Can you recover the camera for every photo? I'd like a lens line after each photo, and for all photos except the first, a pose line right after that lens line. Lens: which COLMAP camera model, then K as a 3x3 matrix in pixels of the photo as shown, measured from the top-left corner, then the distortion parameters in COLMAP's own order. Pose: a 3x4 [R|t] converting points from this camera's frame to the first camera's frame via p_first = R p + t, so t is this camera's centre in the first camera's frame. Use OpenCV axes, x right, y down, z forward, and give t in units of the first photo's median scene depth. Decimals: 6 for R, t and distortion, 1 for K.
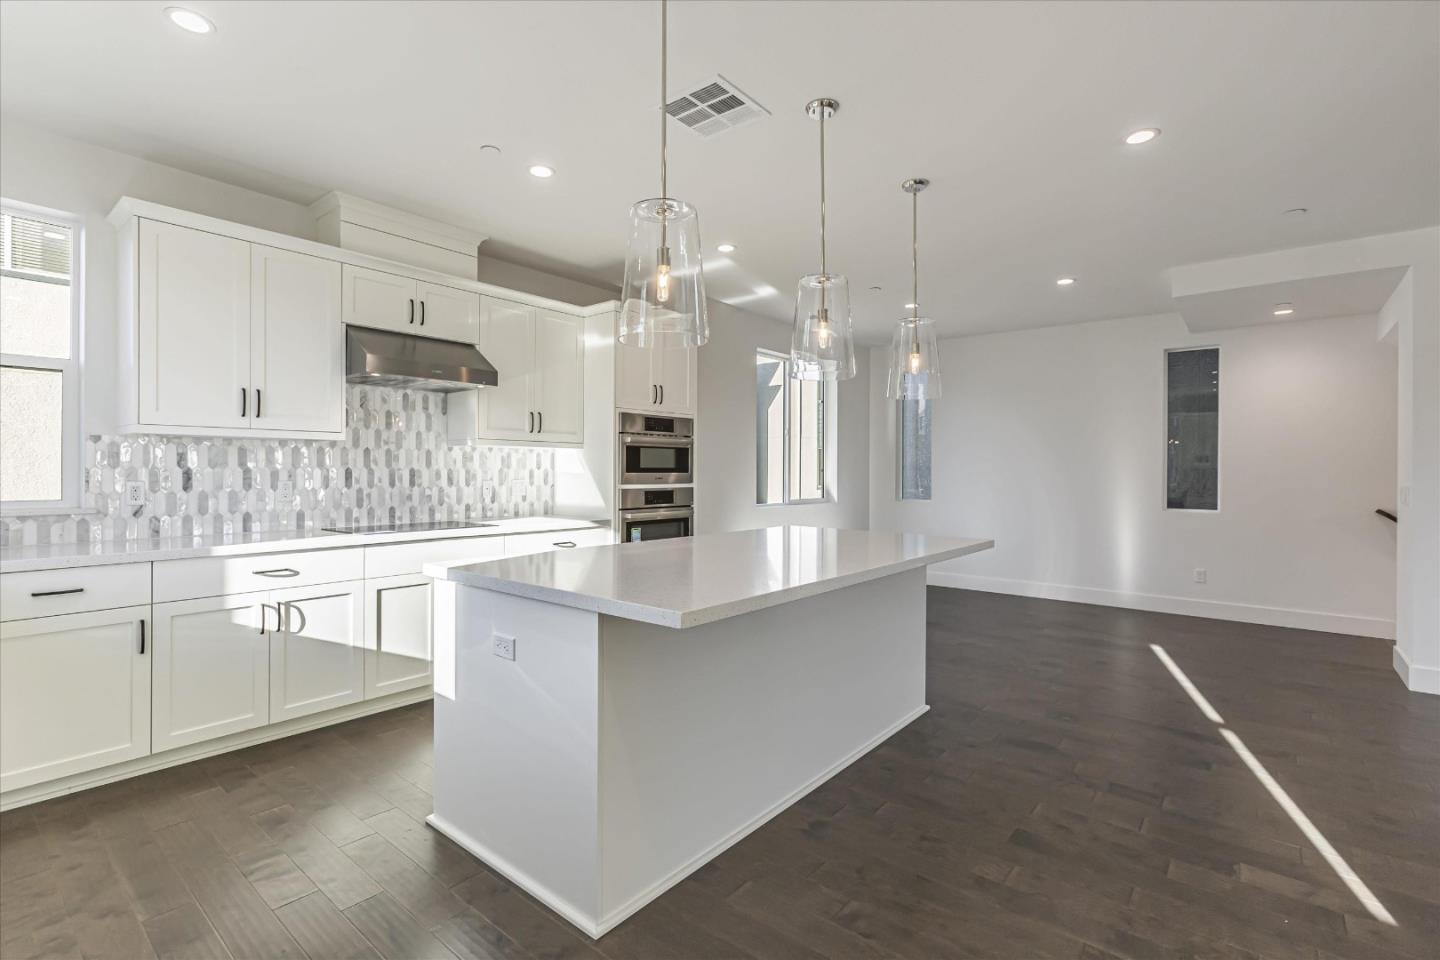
lens RADIAL K [[668.4, 0, 706.7], [0, 668.4, 473.3], [0, 0, 1]] dist [-0.002472, -0.000308]
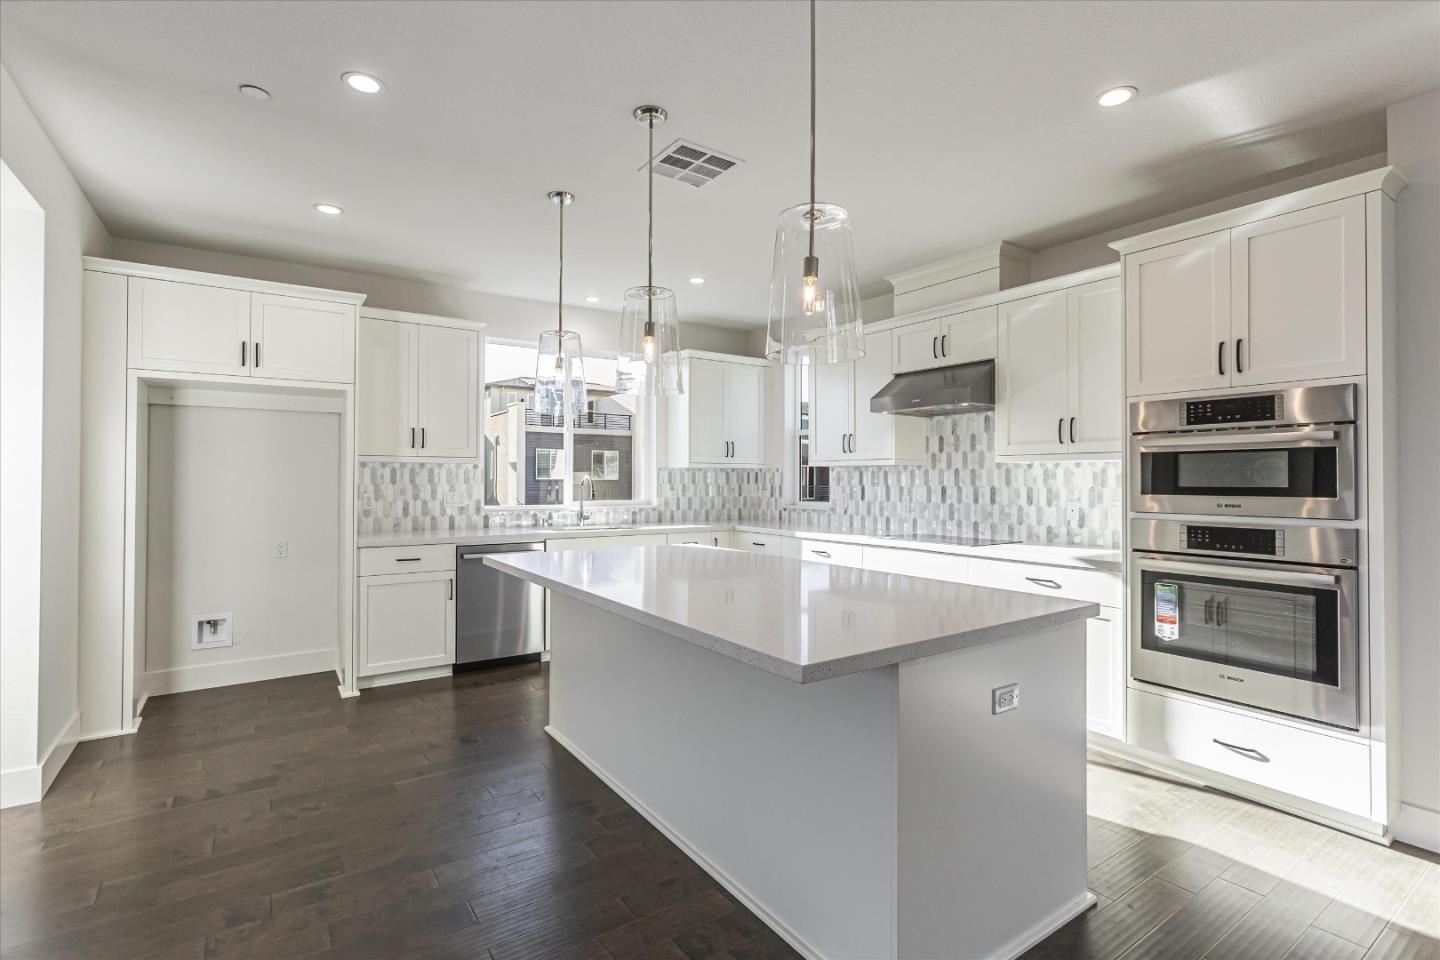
lens RADIAL K [[668.4, 0, 706.7], [0, 668.4, 473.3], [0, 0, 1]] dist [-0.002472, -0.000308]
pose [[-0.268335, -0.014237, -0.963221, 0.689645], [-0.005912, 0.999896, -0.013132, -0.011746], [0.963308, 0.002171, -0.268391, 0.857935]]
